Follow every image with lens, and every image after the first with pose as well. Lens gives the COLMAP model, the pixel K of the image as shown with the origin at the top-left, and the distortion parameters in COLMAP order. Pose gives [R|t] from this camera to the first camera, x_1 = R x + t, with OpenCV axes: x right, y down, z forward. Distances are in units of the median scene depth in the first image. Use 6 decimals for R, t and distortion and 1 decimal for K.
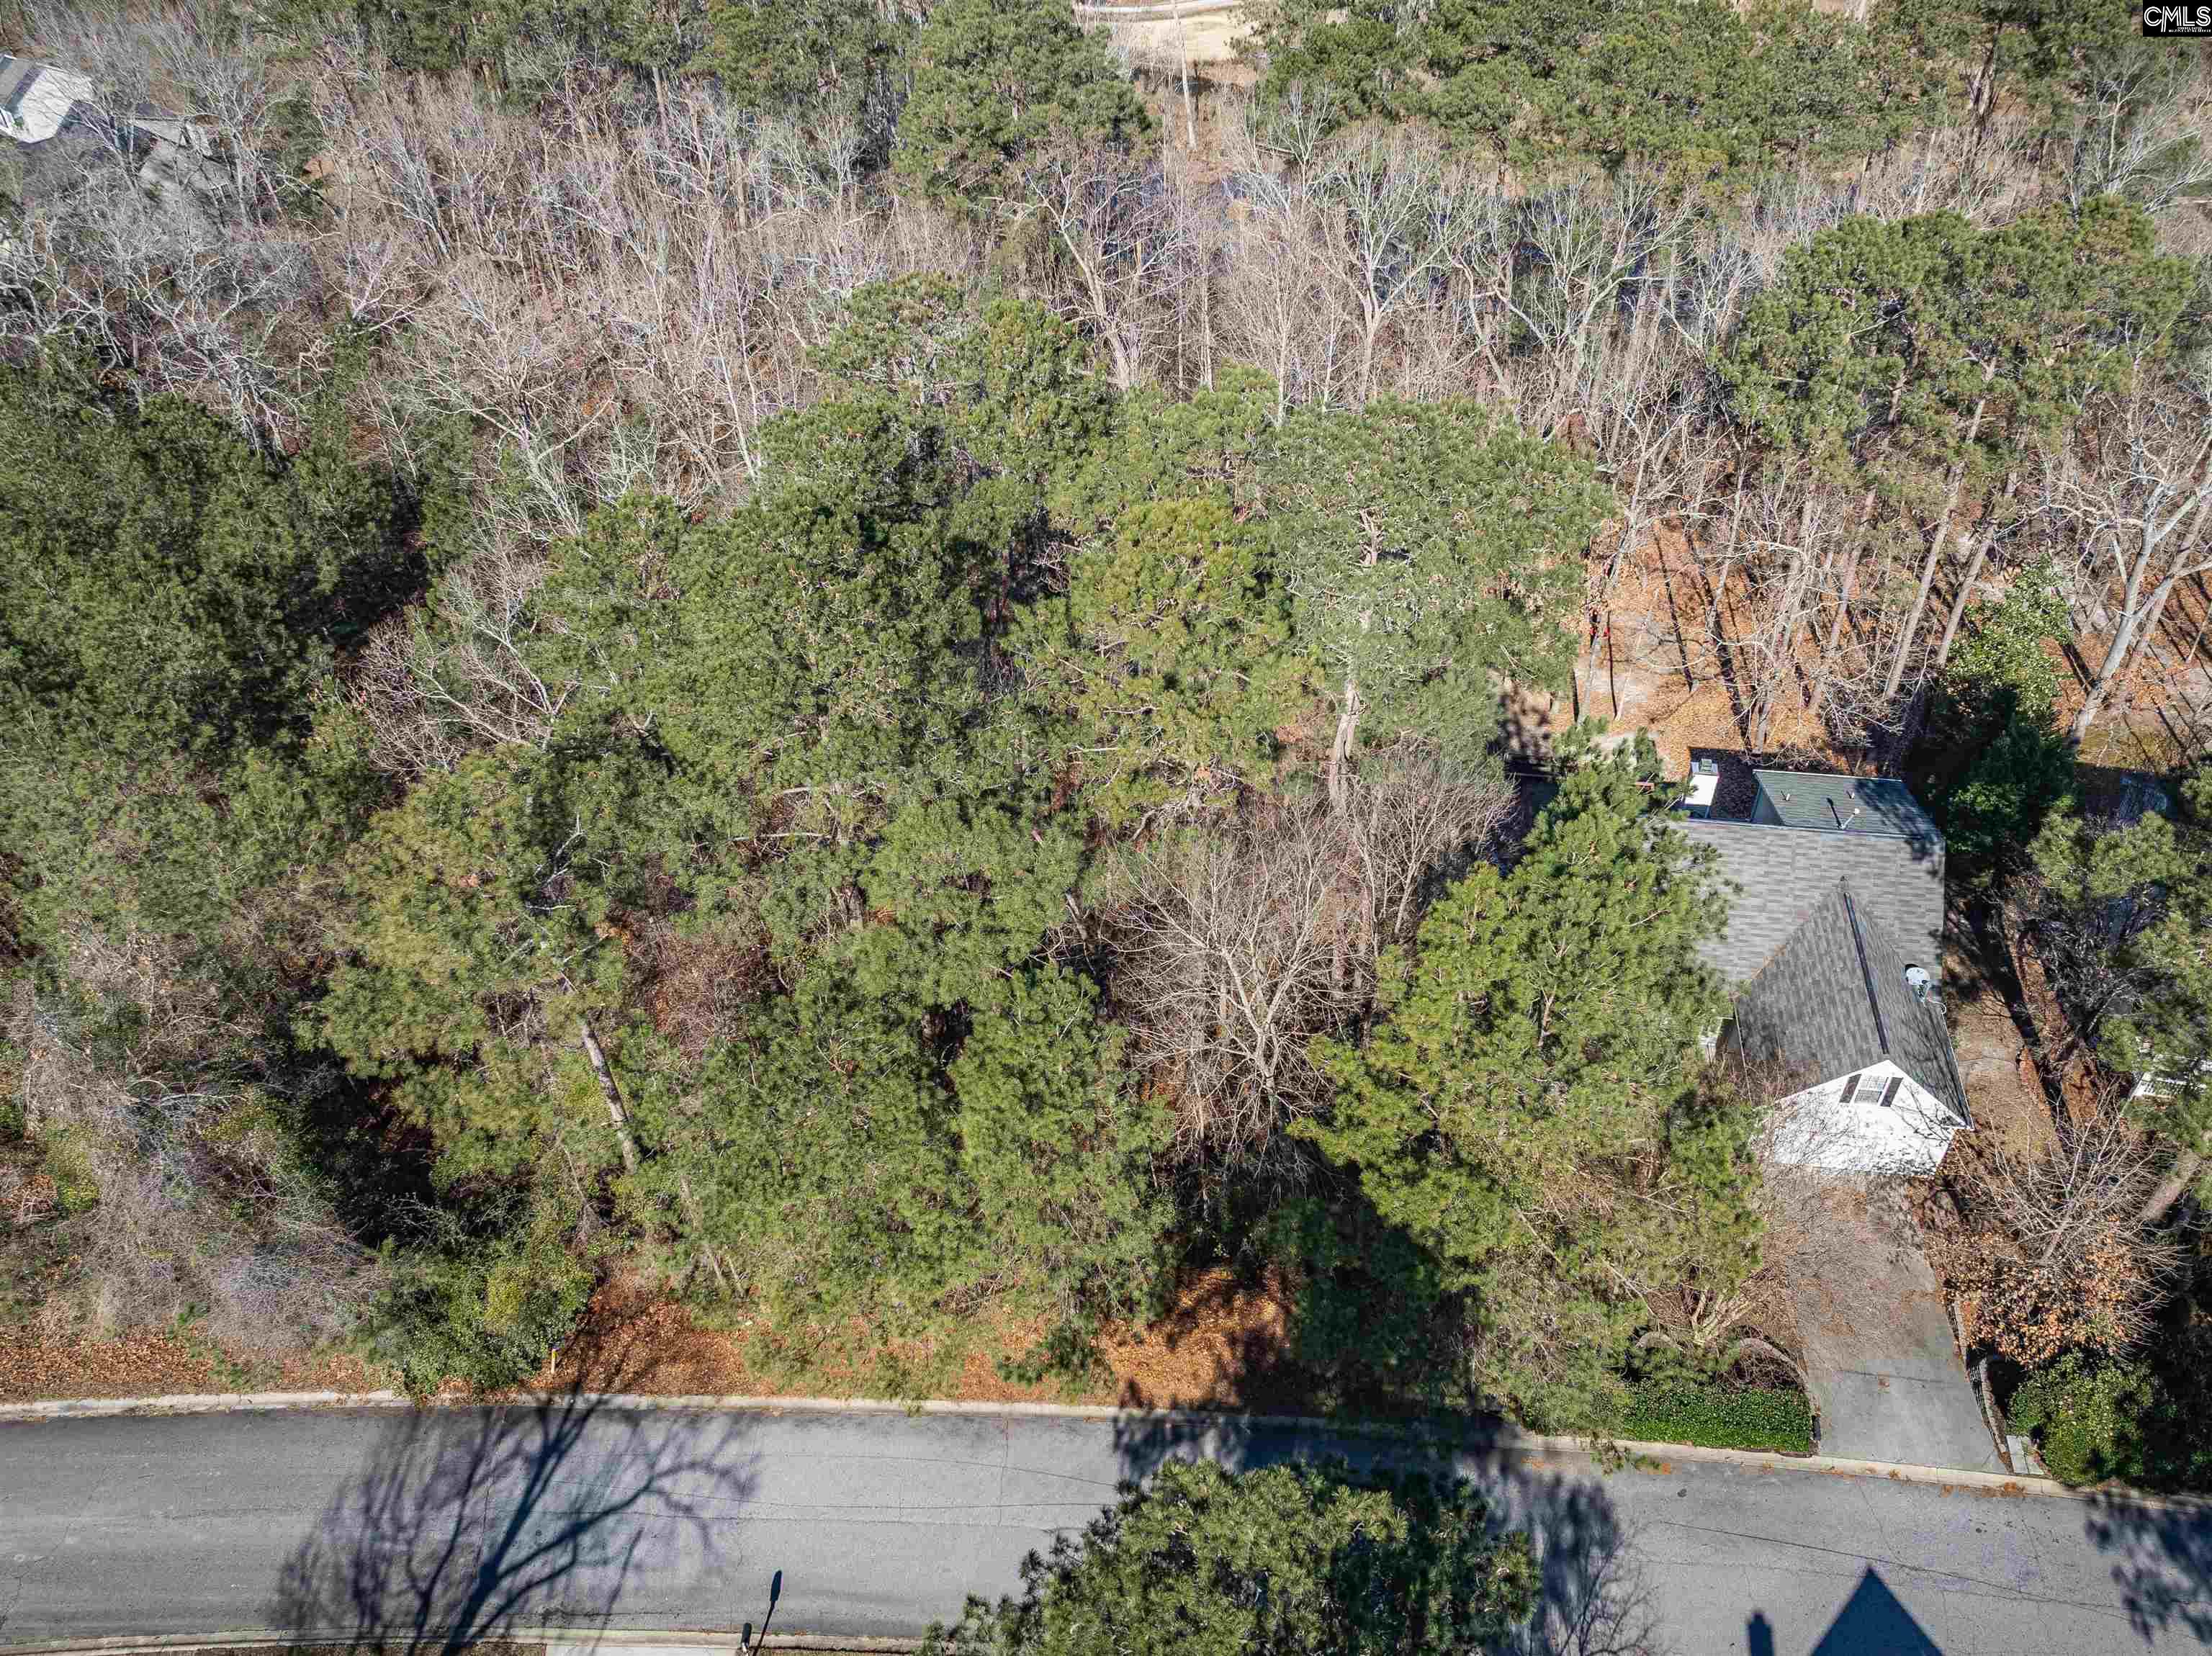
lens RADIAL K [[1654.4, 0, 1069.9], [0, 1654.4, 826.9], [0, 0, 1]] dist [-0.039234, -0.001119]
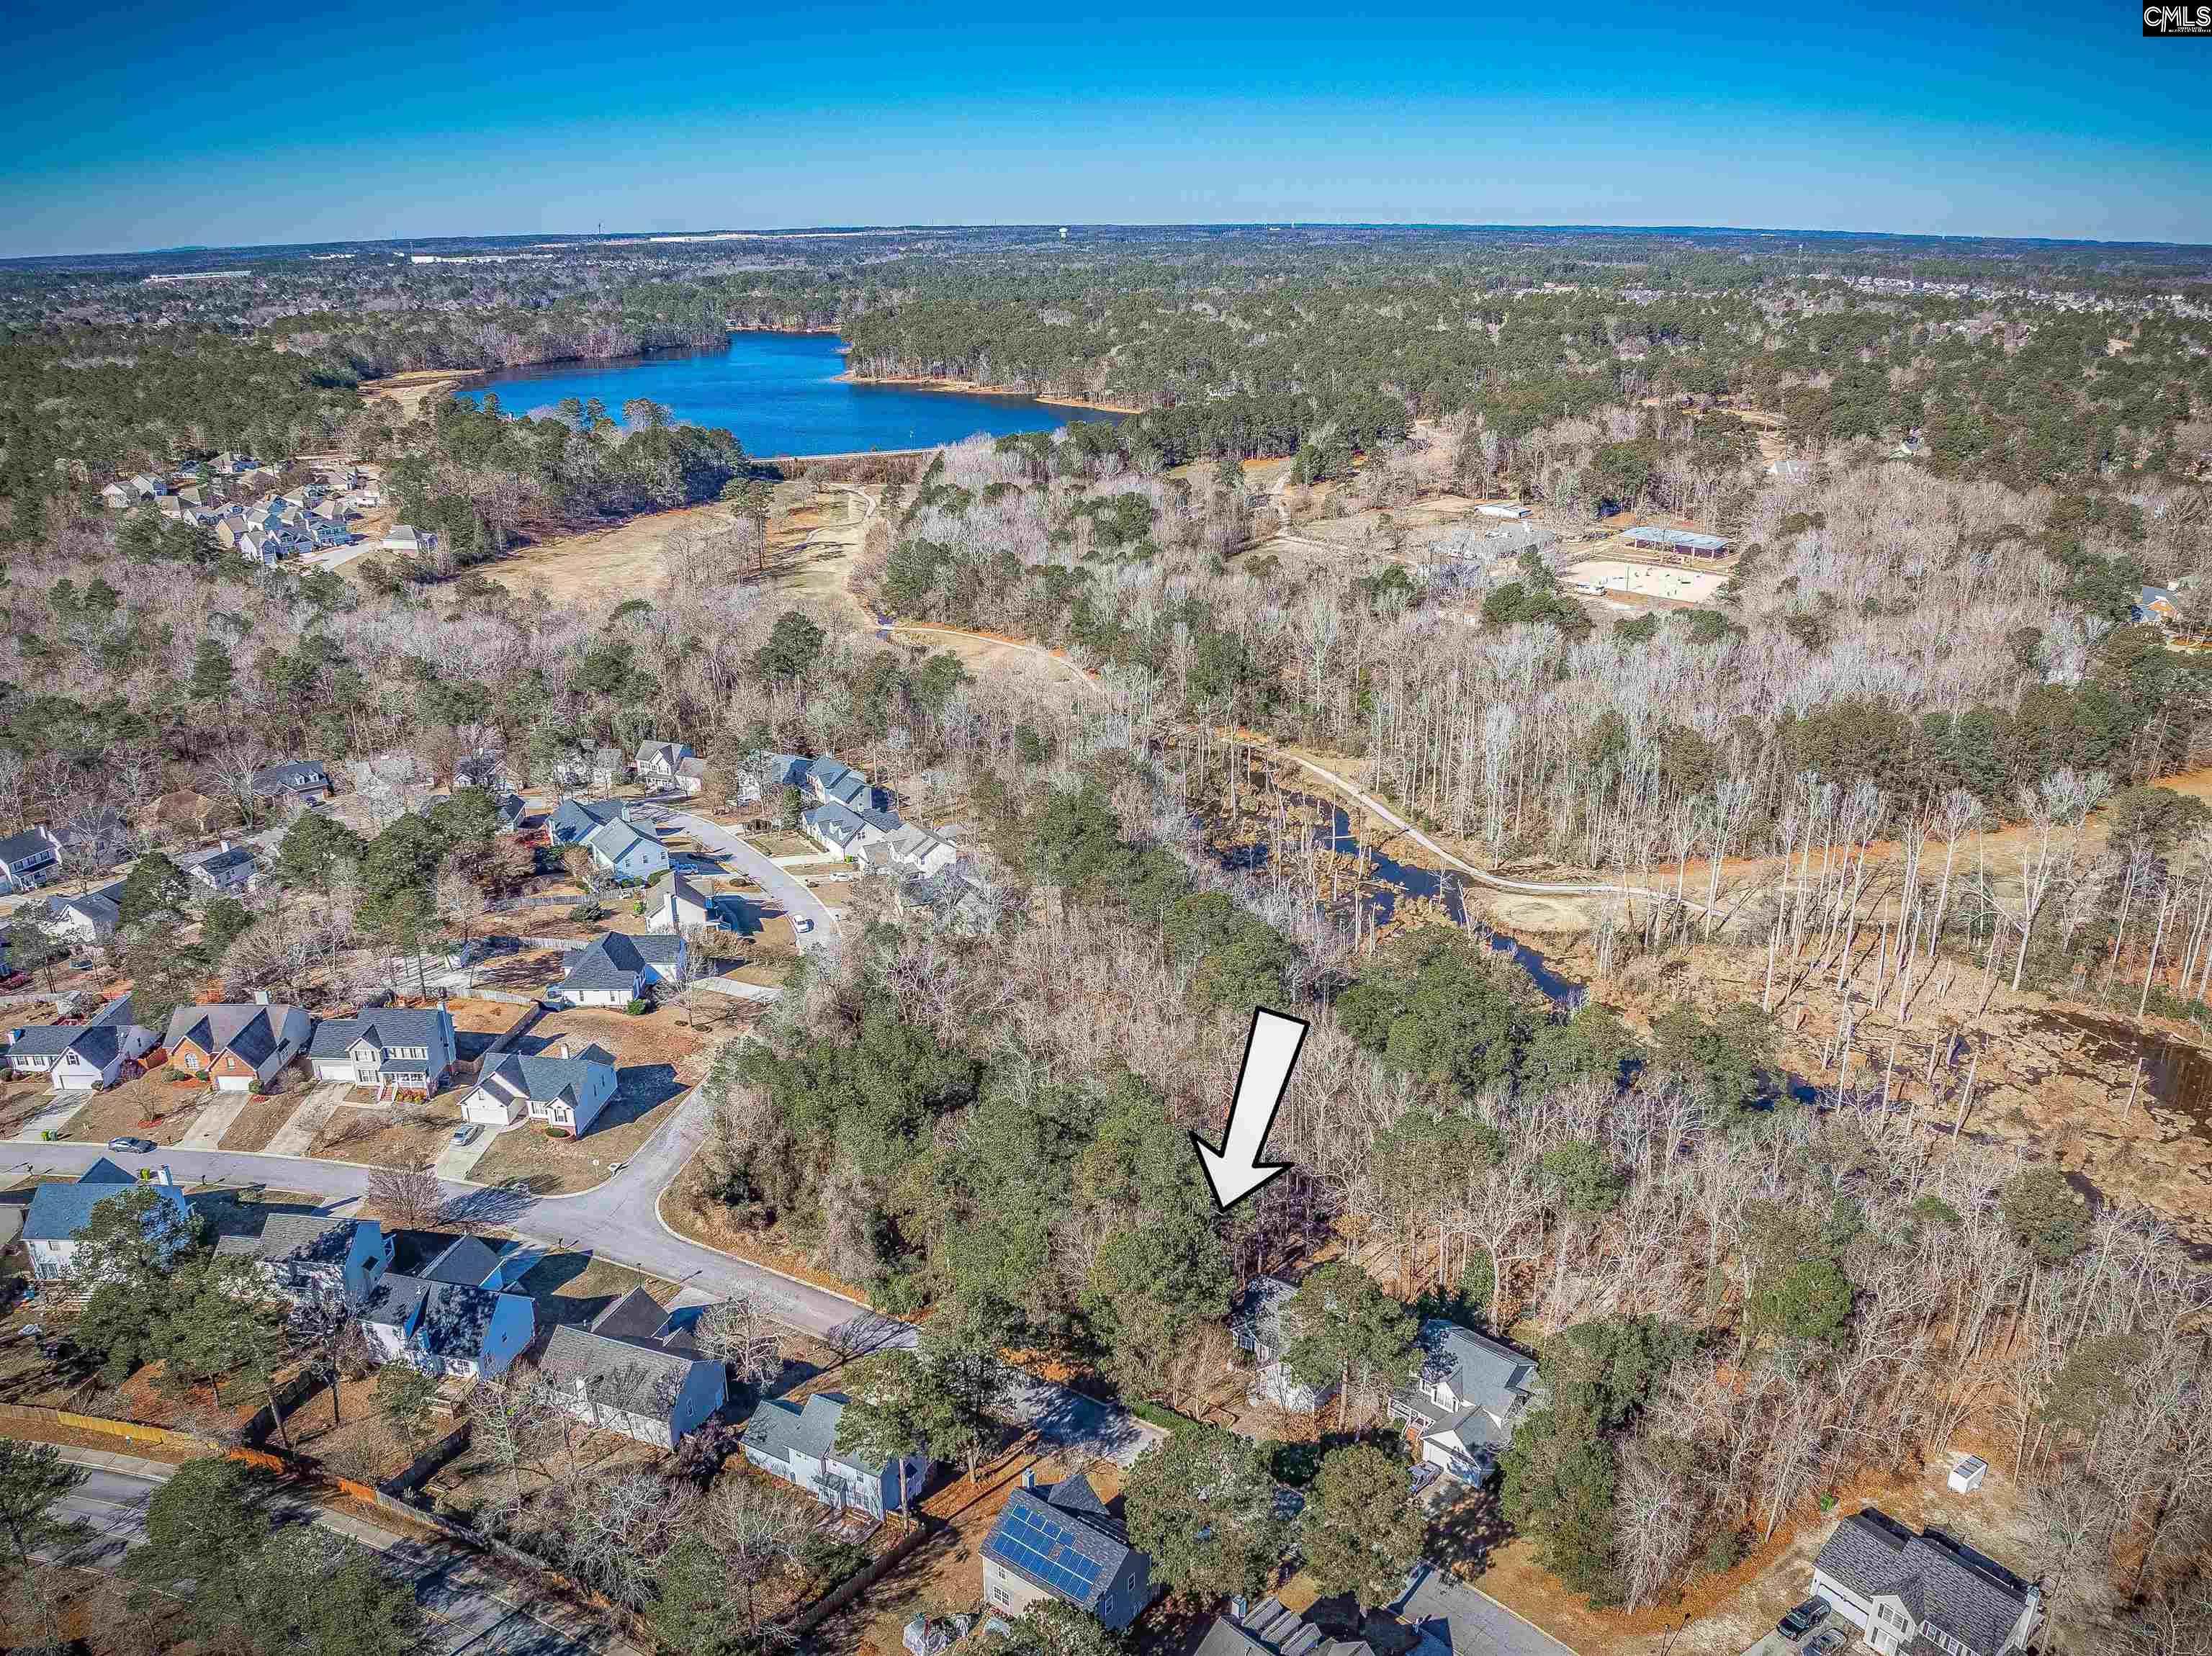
lens RADIAL K [[1655.8, 0, 1106.0], [0, 1655.8, 828.0], [0, 0, 1]] dist [-0.092263, 0.003206]
pose [[0.890633, 0.191583, -0.412393, 1.452935], [-0.323545, 0.904247, -0.278669, 0.233782], [0.319517, 0.381620, 0.867338, -2.582426]]
